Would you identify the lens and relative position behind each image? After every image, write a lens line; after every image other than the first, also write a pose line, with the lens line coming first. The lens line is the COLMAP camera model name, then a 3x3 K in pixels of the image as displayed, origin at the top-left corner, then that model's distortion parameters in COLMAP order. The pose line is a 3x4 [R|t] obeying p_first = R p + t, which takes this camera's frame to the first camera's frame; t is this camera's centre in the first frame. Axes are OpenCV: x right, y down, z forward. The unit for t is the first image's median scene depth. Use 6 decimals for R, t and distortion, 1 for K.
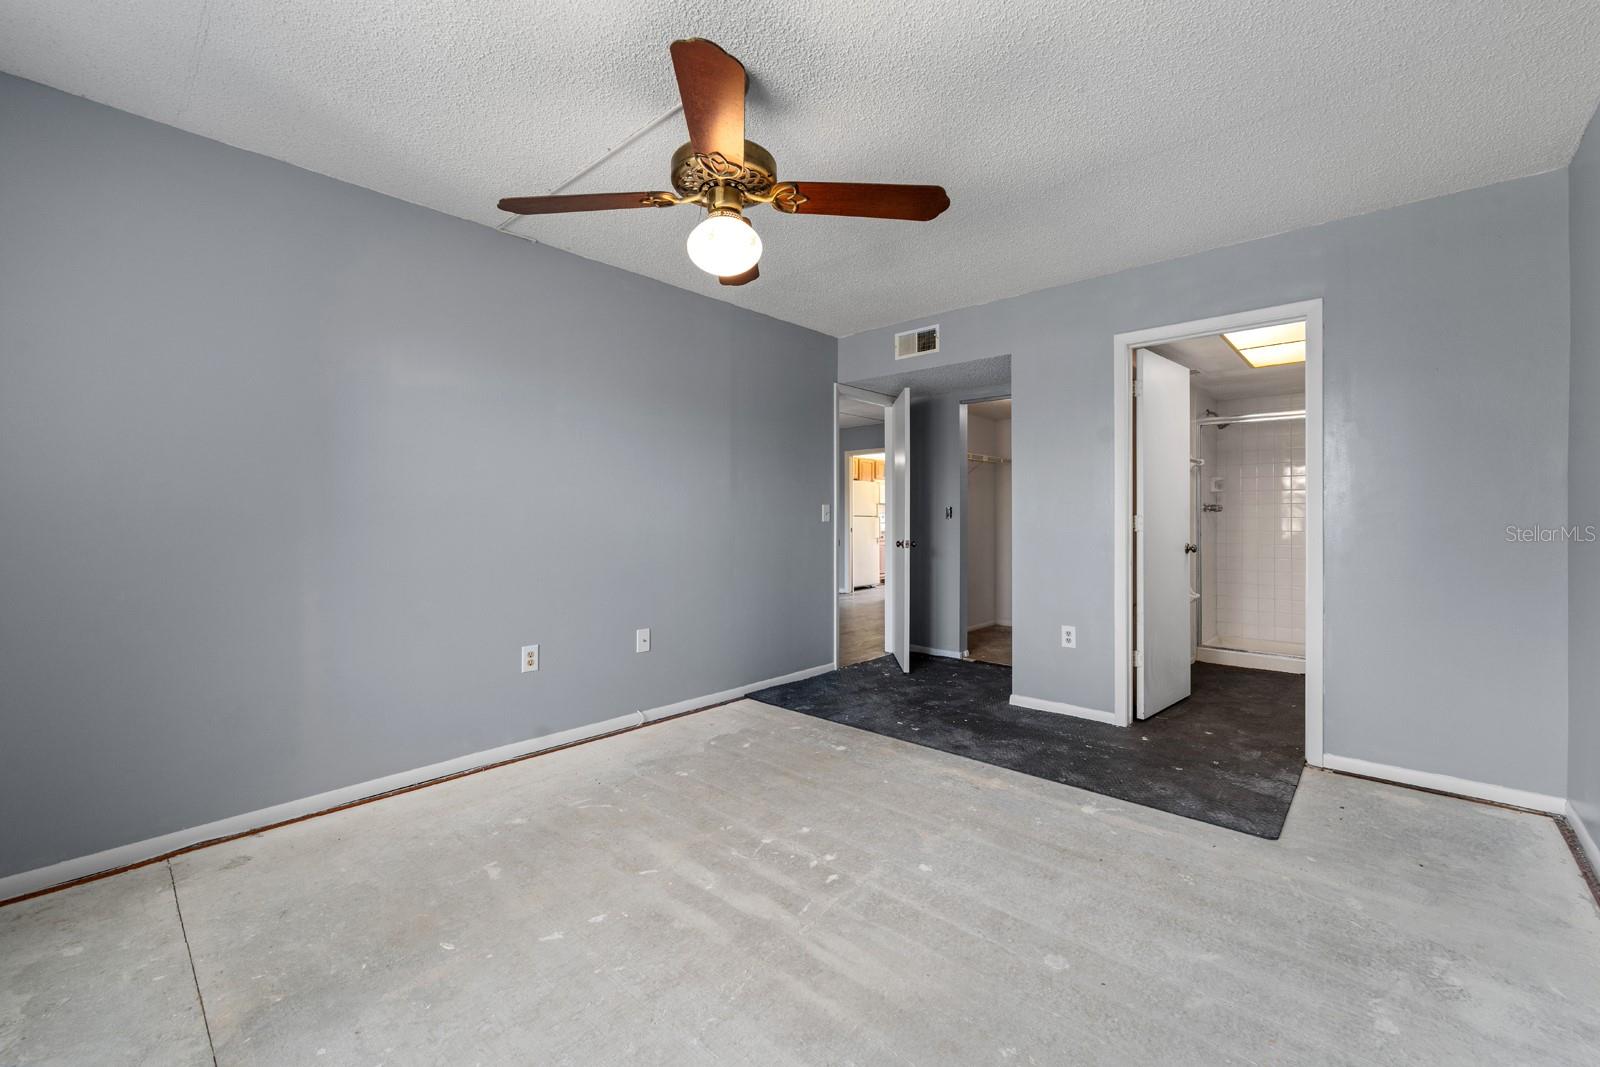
lens RADIAL K [[646.5, 0, 796.1], [0, 646.5, 523.3], [0, 0, 1]] dist [-0.000451, -0.000861]
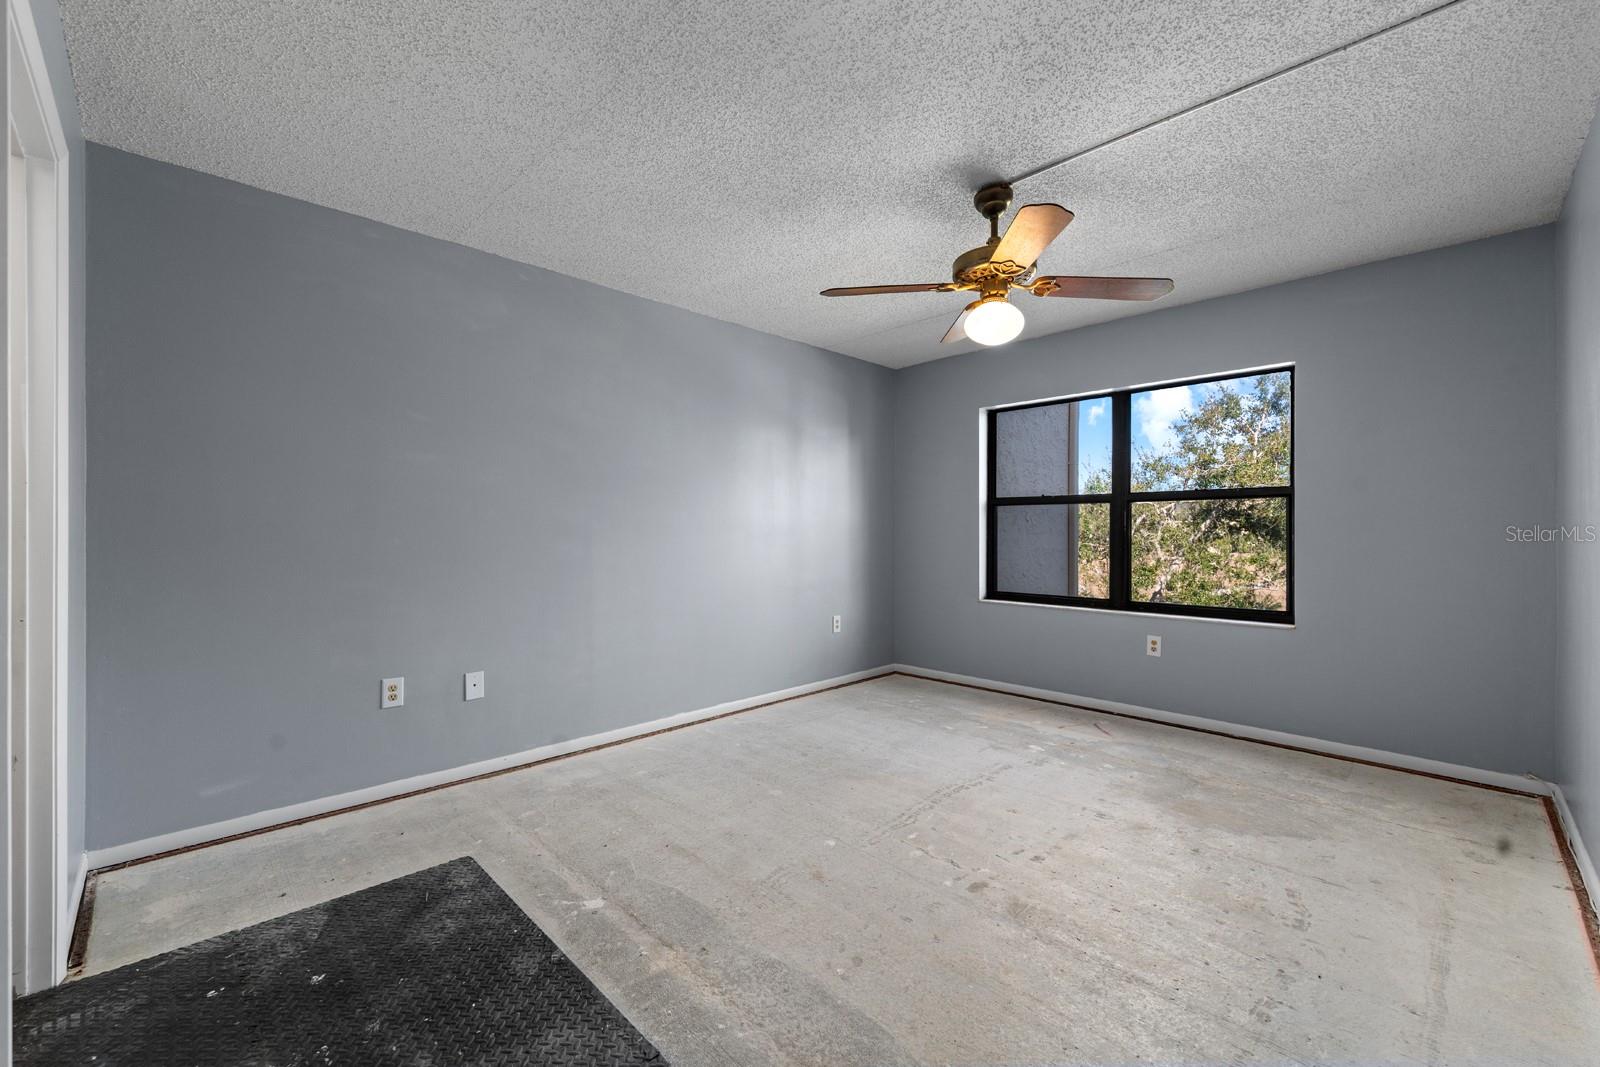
lens RADIAL K [[646.5, 0, 802.9], [0, 646.5, 538.3], [0, 0, 1]] dist [-0.000451, -0.000861]
pose [[-0.998470, 0.000852, 0.055293, 0.158537], [0.002193, 0.999705, 0.024197, -0.023776], [-0.055256, 0.024281, -0.998177, 1.820154]]
